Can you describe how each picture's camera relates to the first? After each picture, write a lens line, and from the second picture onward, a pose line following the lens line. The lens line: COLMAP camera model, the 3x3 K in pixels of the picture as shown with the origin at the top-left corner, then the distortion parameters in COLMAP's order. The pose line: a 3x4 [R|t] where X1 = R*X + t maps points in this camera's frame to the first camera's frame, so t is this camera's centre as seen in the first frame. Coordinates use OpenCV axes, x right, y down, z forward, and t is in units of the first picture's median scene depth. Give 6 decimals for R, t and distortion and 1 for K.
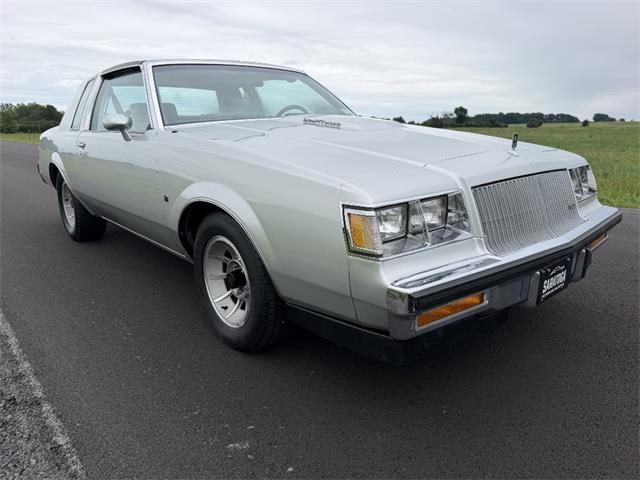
lens RADIAL K [[456.4, 0, 320.0], [0, 456.4, 240.0], [0, 0, 1]] dist [-0.001381, -0.005569]
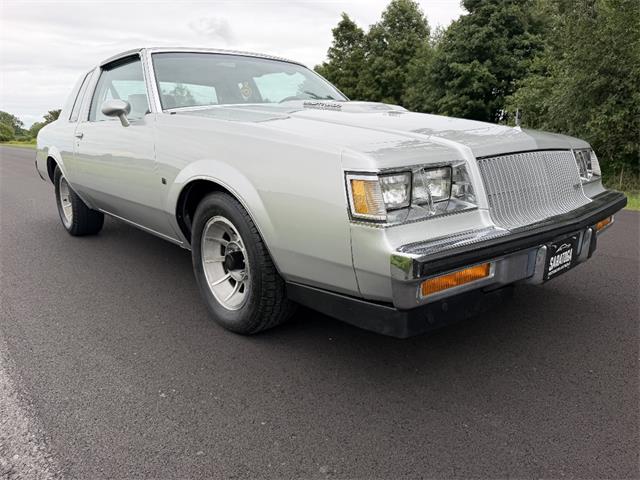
lens RADIAL K [[456.4, 0, 320.0], [0, 456.4, 240.0], [0, 0, 1]] dist [-0.001381, -0.005569]
pose [[0.999996, 0.002191, 0.002033, -0.003215], [-0.002150, 0.999798, -0.019988, 0.063669], [-0.002076, 0.019983, 0.999798, 0.021985]]
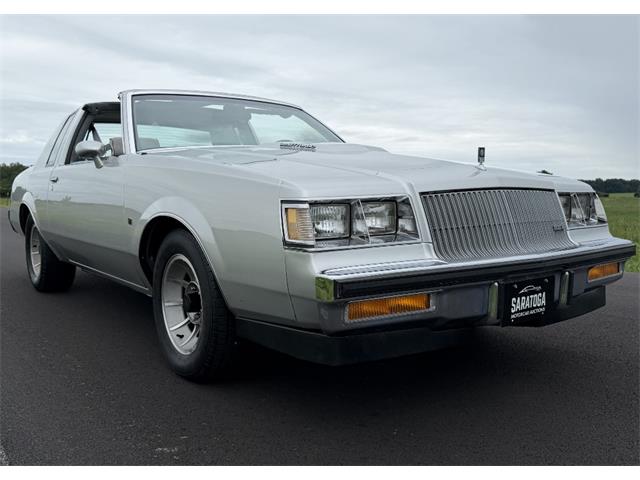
lens RADIAL K [[593.5, 0, 303.0], [0, 593.5, 231.5], [0, 0, 1]] dist [0.009356, 0.003986]
pose [[0.995494, 0.015006, -0.093631, 0.160630], [-0.031652, 0.983353, -0.178927, 0.162485], [0.089387, 0.181085, 0.979397, -0.205600]]
